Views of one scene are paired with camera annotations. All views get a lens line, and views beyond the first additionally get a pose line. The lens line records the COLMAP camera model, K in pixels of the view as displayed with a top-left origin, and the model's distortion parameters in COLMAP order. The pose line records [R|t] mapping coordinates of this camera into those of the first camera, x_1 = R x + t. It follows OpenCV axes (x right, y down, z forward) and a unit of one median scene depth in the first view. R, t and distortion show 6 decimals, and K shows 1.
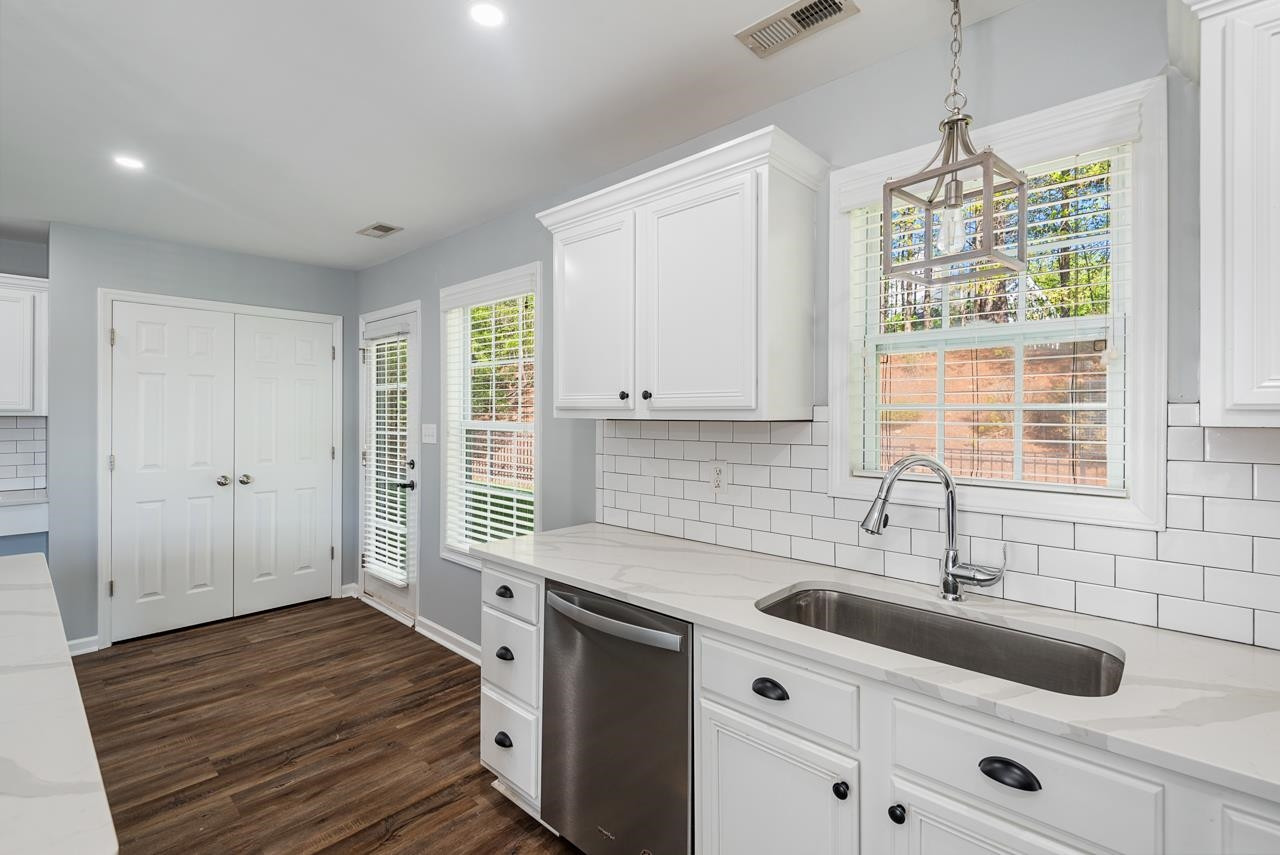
lens RADIAL K [[581.8, 0, 640.3], [0, 581.8, 409.1], [0, 0, 1]] dist [0.014904, -0.008089]
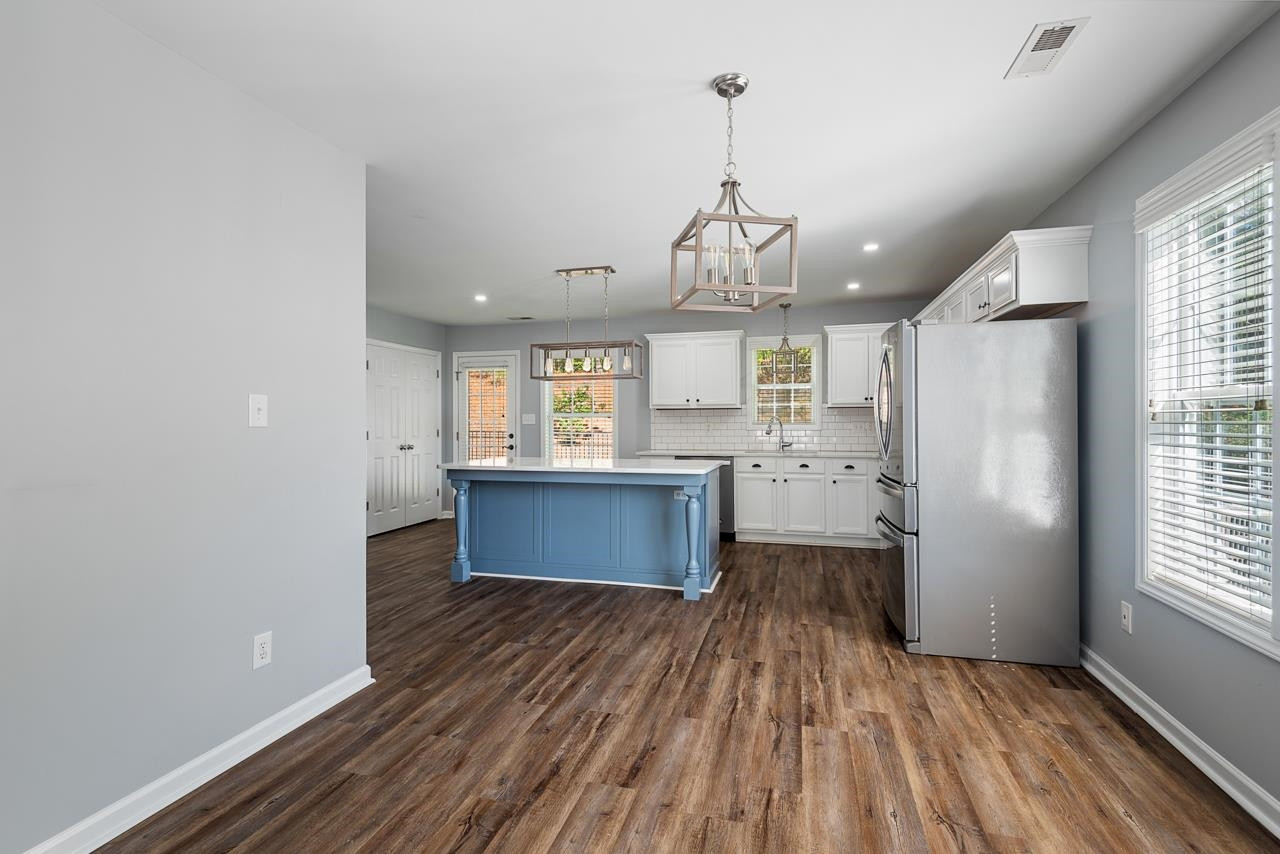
lens RADIAL K [[581.8, 0, 642.1], [0, 581.8, 420.2], [0, 0, 1]] dist [0.014904, -0.008089]
pose [[0.884829, -0.004532, 0.465894, -1.474052], [0.002151, 0.999982, 0.005641, 0.055149], [-0.465911, -0.003989, 0.884823, -1.422819]]
